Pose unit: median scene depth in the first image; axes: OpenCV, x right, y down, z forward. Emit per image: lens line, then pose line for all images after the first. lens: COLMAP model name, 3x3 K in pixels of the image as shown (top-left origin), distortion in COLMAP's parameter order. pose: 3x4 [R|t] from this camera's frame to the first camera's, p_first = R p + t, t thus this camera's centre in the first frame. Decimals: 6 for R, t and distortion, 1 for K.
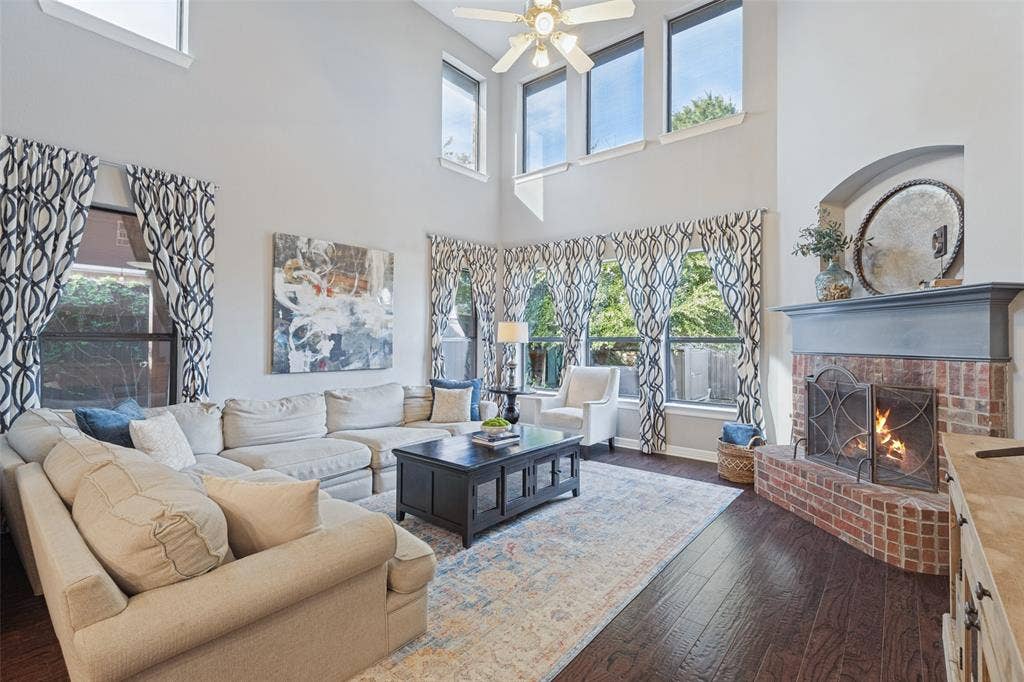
lens RADIAL K [[463.7, 0, 514.4], [0, 463.7, 333.0], [0, 0, 1]] dist [0.000181, -0.000187]
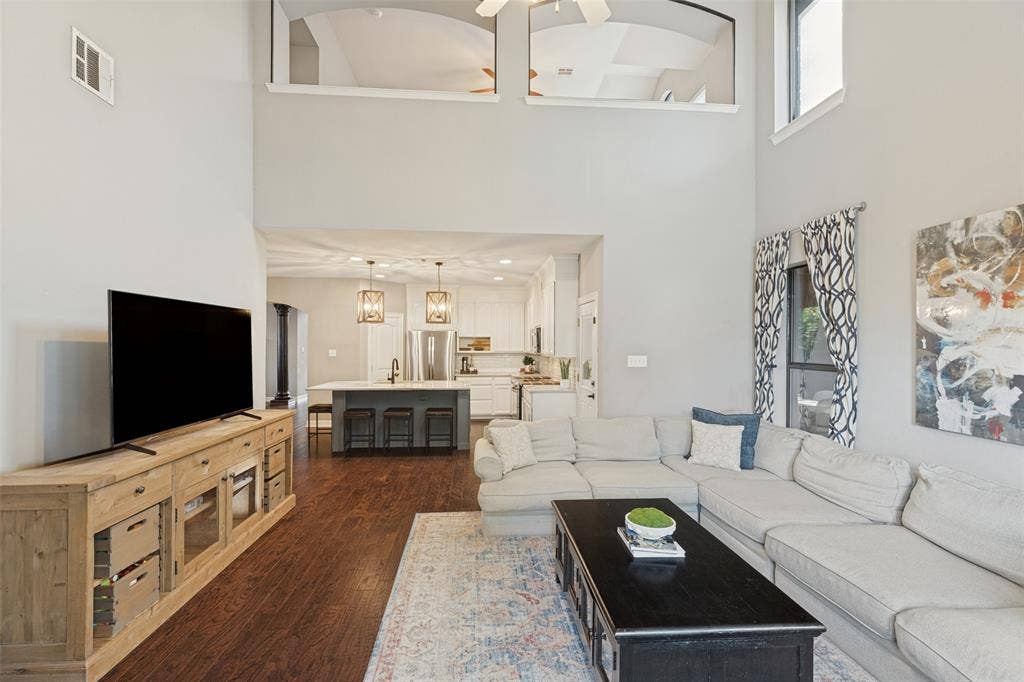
lens RADIAL K [[457.8, 0, 510.6], [0, 457.8, 341.6], [0, 0, 1]] dist [0.001322, 0.000506]
pose [[-0.718430, -0.011385, -0.695506, 0.398043], [0.001313, 0.999842, -0.017724, -0.028555], [0.695598, -0.013646, -0.718302, 0.968119]]
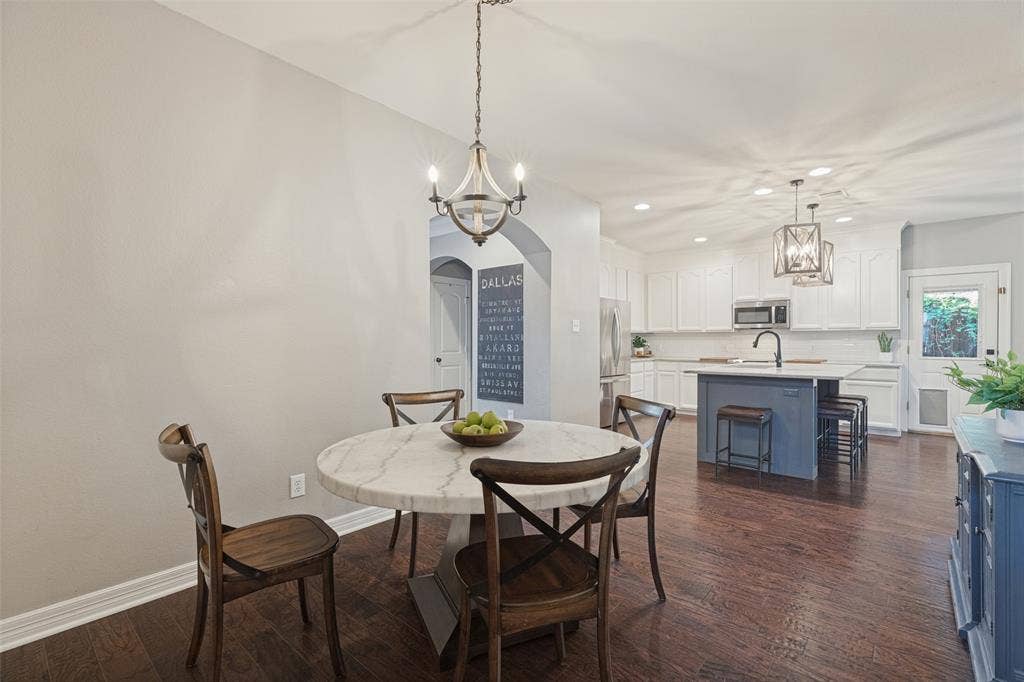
lens RADIAL K [[457.3, 0, 512.0], [0, 457.3, 341.0], [0, 0, 1]] dist [-0.005382, -0.000318]
pose [[-0.023106, -0.006728, -0.999710, 0.651261], [0.011233, 0.999912, -0.006989, 0.020133], [0.999670, -0.011391, -0.023028, -0.814277]]
